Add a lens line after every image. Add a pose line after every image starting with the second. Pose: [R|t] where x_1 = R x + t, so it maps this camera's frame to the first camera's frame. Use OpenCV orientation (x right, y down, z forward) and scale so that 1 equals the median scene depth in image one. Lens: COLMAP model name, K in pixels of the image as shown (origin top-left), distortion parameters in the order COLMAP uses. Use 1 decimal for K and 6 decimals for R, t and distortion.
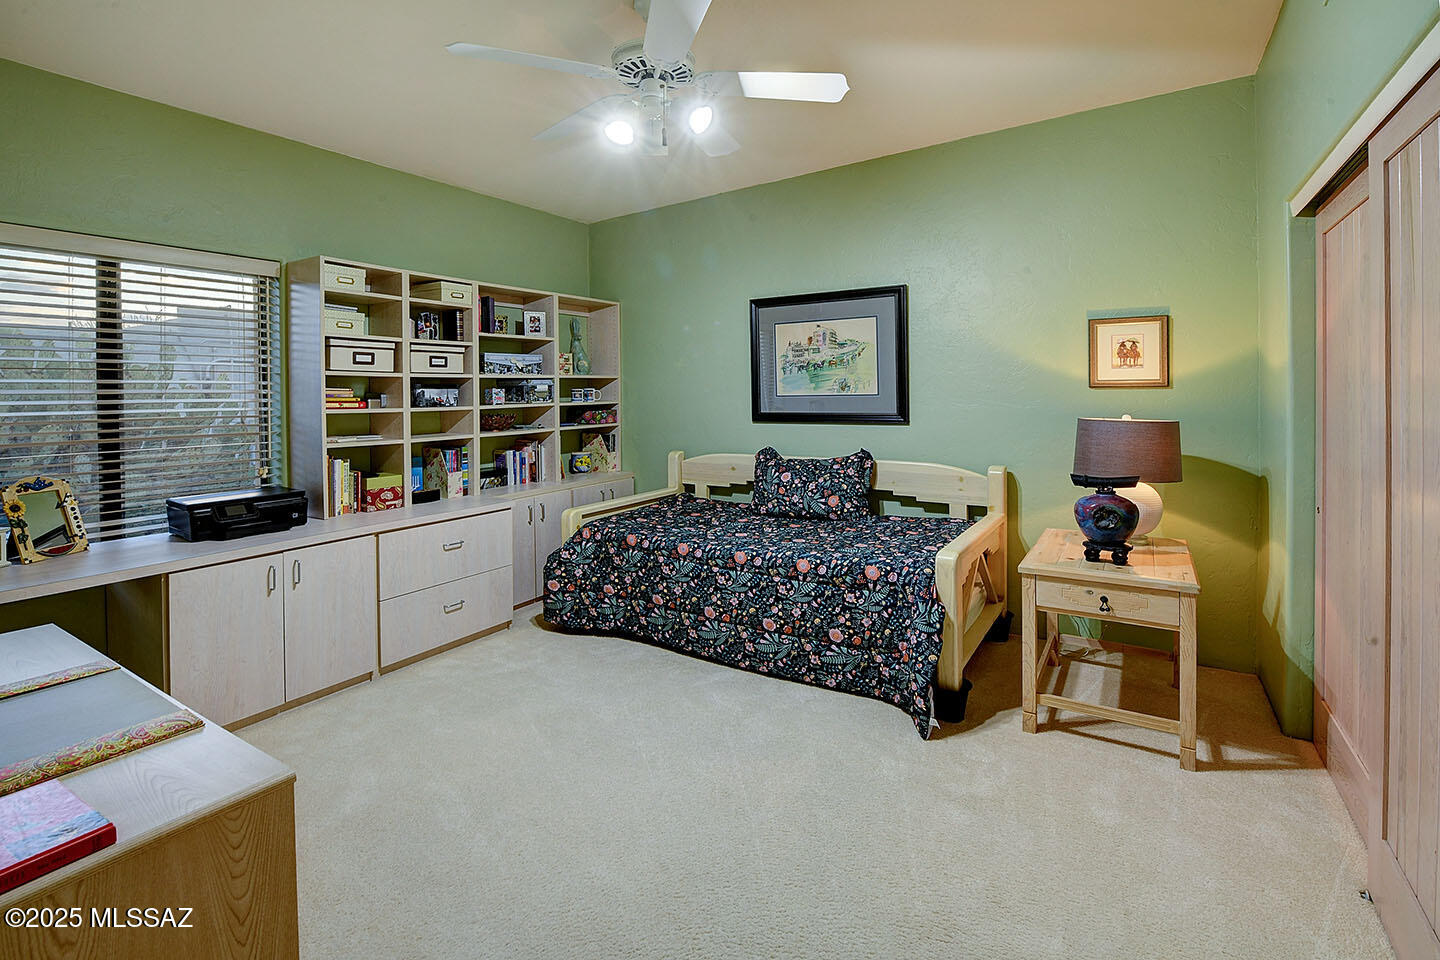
lens RADIAL K [[656.7, 0, 716.7], [0, 656.7, 434.6], [0, 0, 1]] dist [-0.010663, -0.000571]
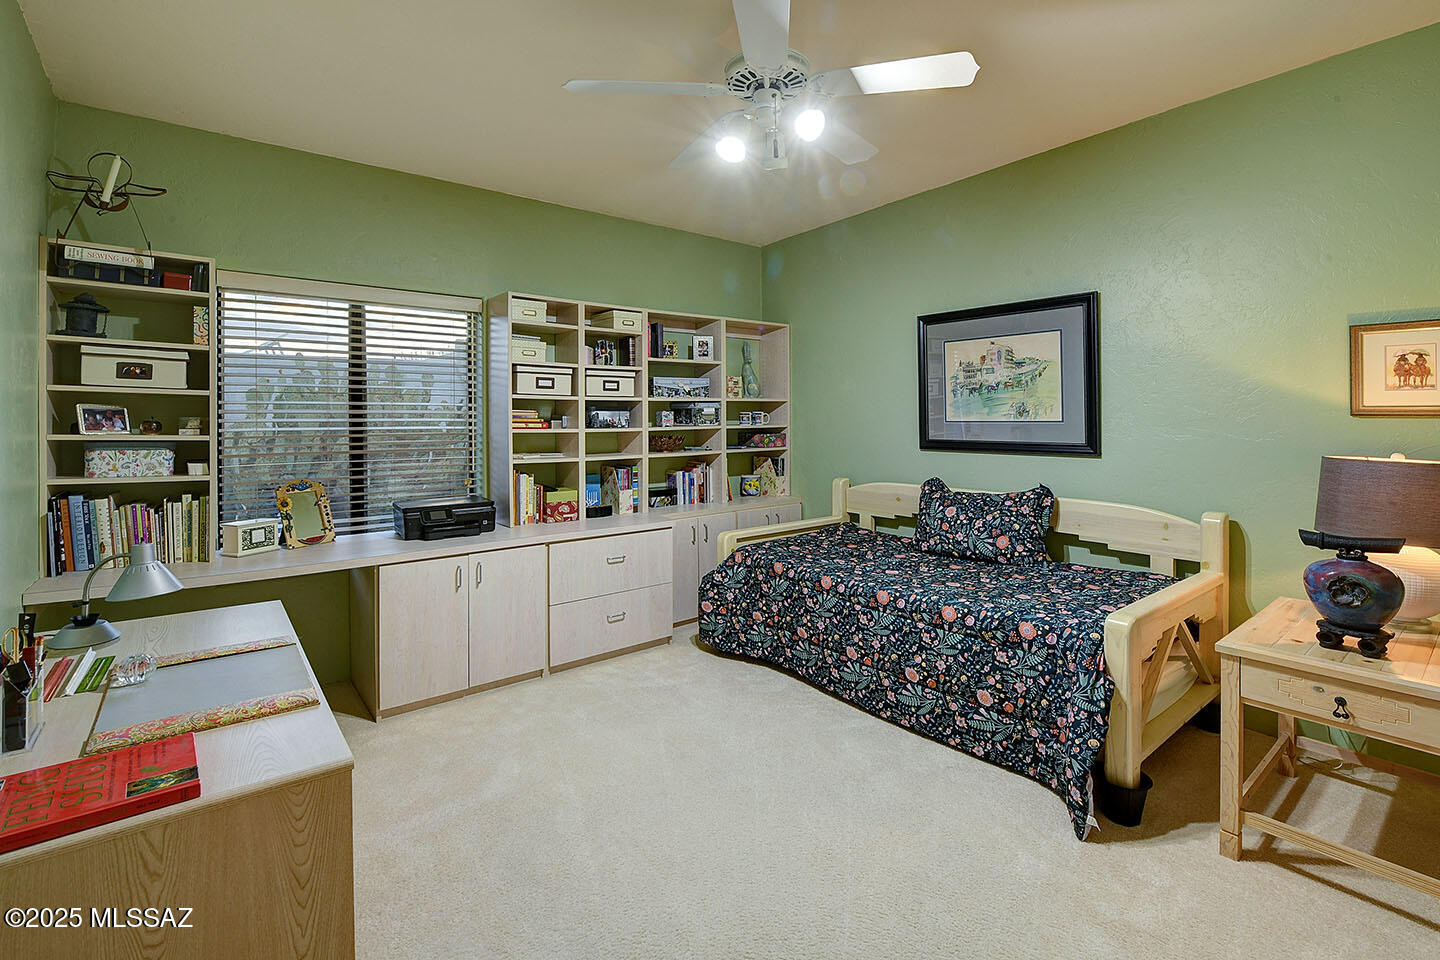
lens RADIAL K [[659.1, 0, 719.5], [0, 659.1, 450.2], [0, 0, 1]] dist [-0.014188, -0.000869]
pose [[0.948768, 0.024906, -0.314991, 0.097139], [-0.028279, 0.999581, -0.006145, -0.005665], [0.314706, 0.014738, 0.949075, 0.049381]]
